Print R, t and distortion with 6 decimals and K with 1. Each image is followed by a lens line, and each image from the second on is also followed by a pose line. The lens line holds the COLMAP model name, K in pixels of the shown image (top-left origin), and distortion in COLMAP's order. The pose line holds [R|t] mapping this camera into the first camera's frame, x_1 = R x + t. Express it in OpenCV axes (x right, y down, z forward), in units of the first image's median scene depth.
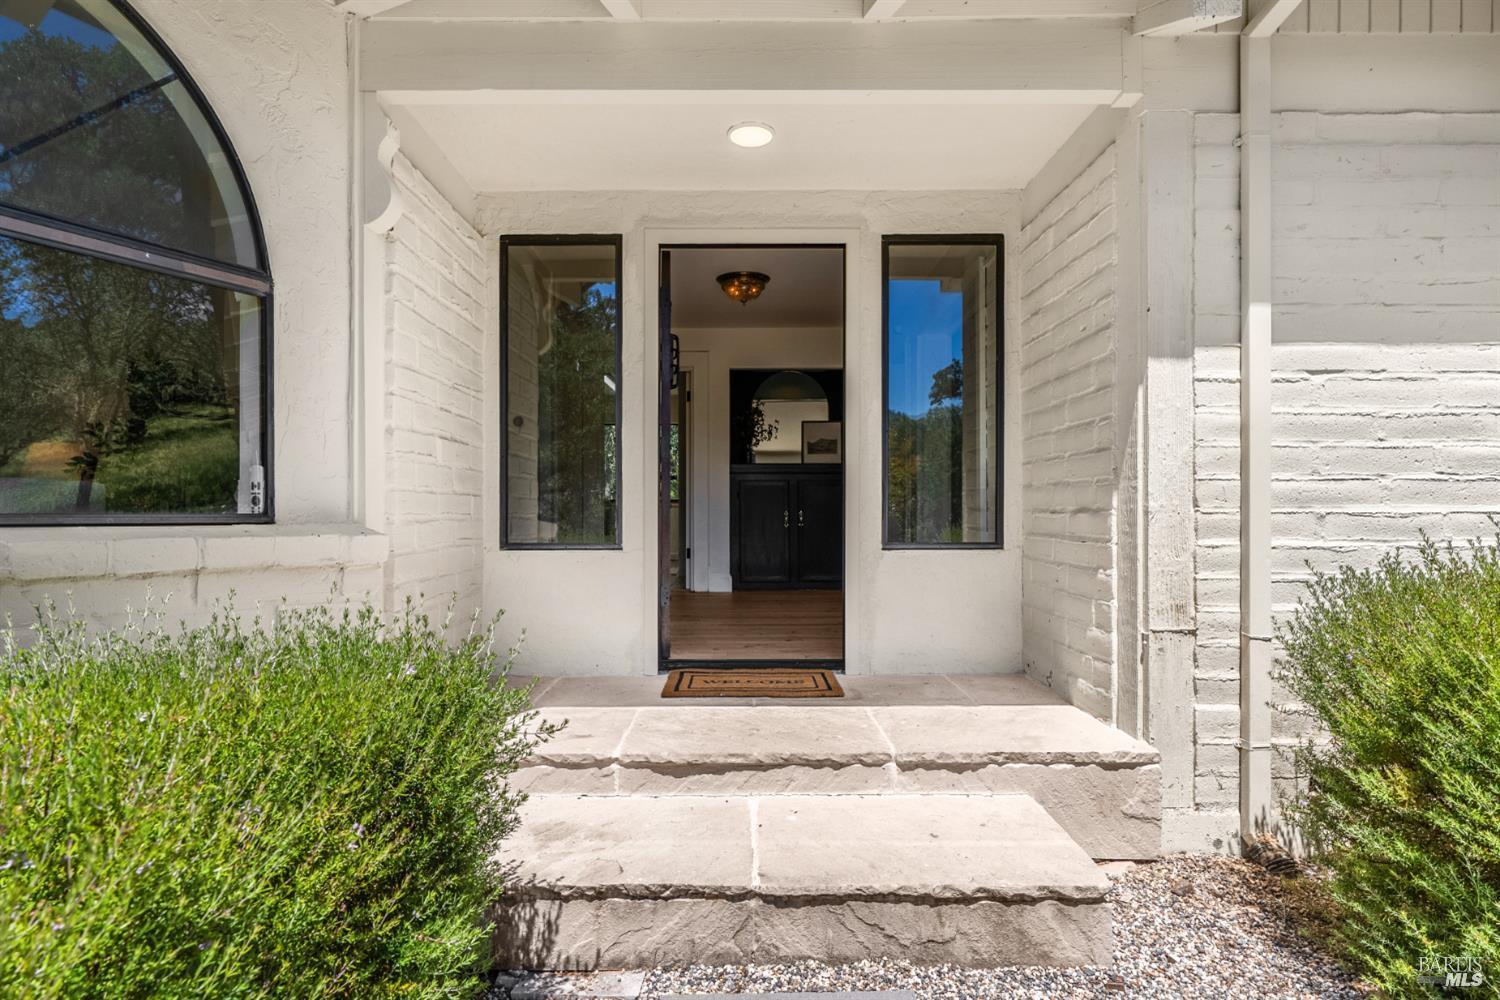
lens RADIAL K [[688.8, 0, 745.3], [0, 688.8, 485.9], [0, 0, 1]] dist [-0.002971, 0.000060]
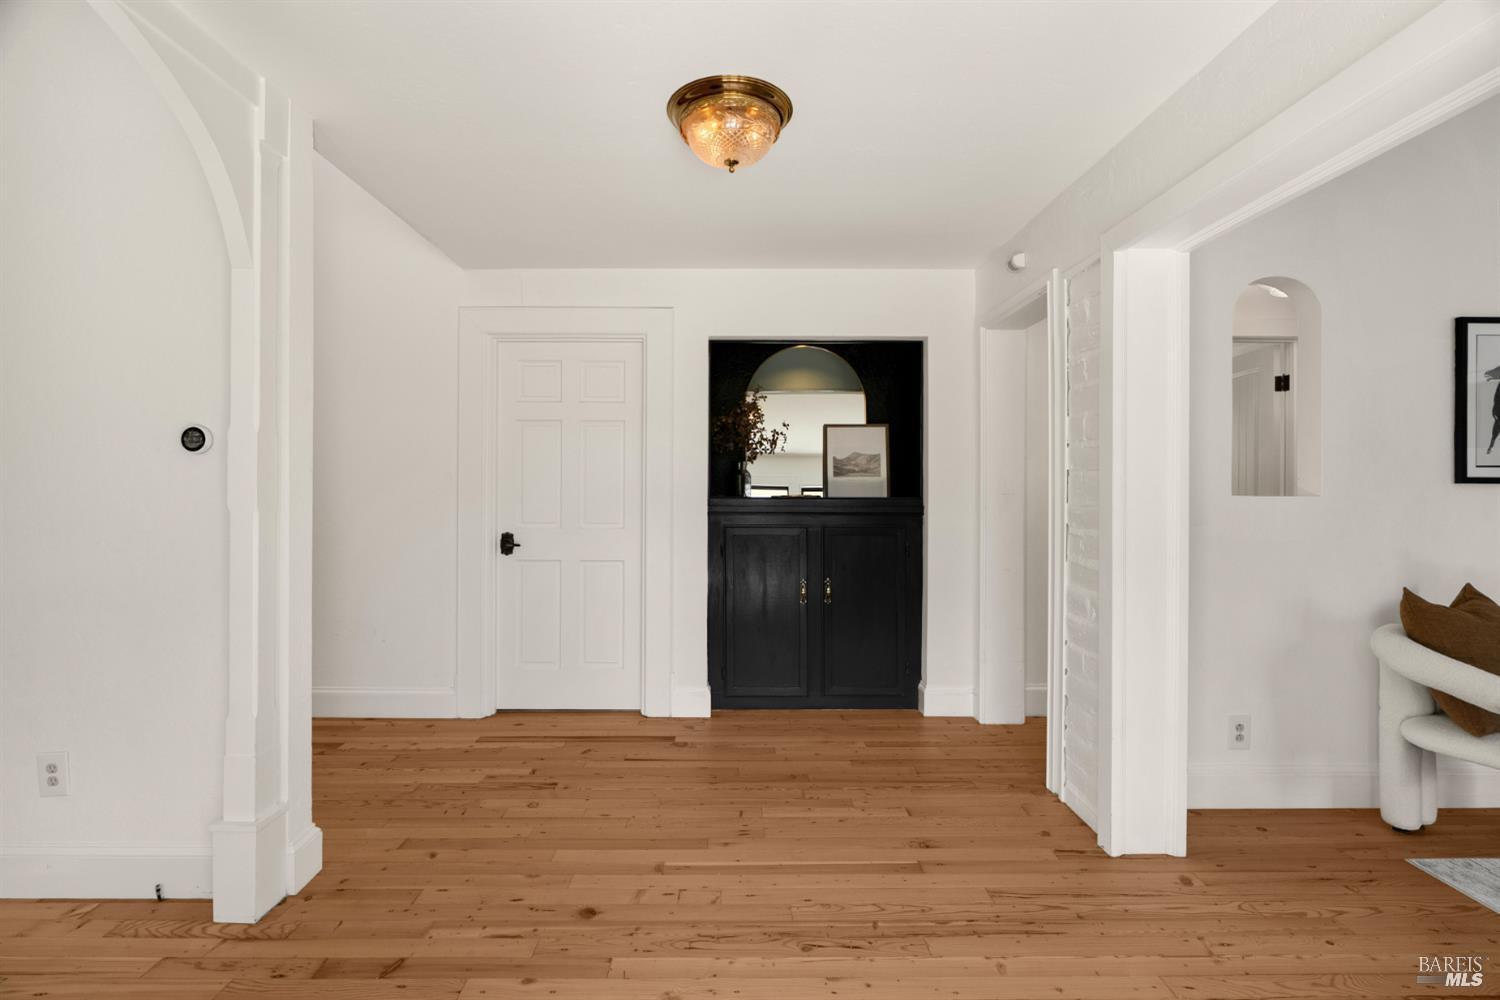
lens RADIAL K [[688.8, 0, 745.3], [0, 688.8, 485.9], [0, 0, 1]] dist [-0.002971, 0.000060]
pose [[0.999880, 0.004298, 0.014865, 0.000708], [-0.004465, 0.999928, 0.011169, -0.048866], [-0.014815, -0.011234, 0.999827, 0.404496]]
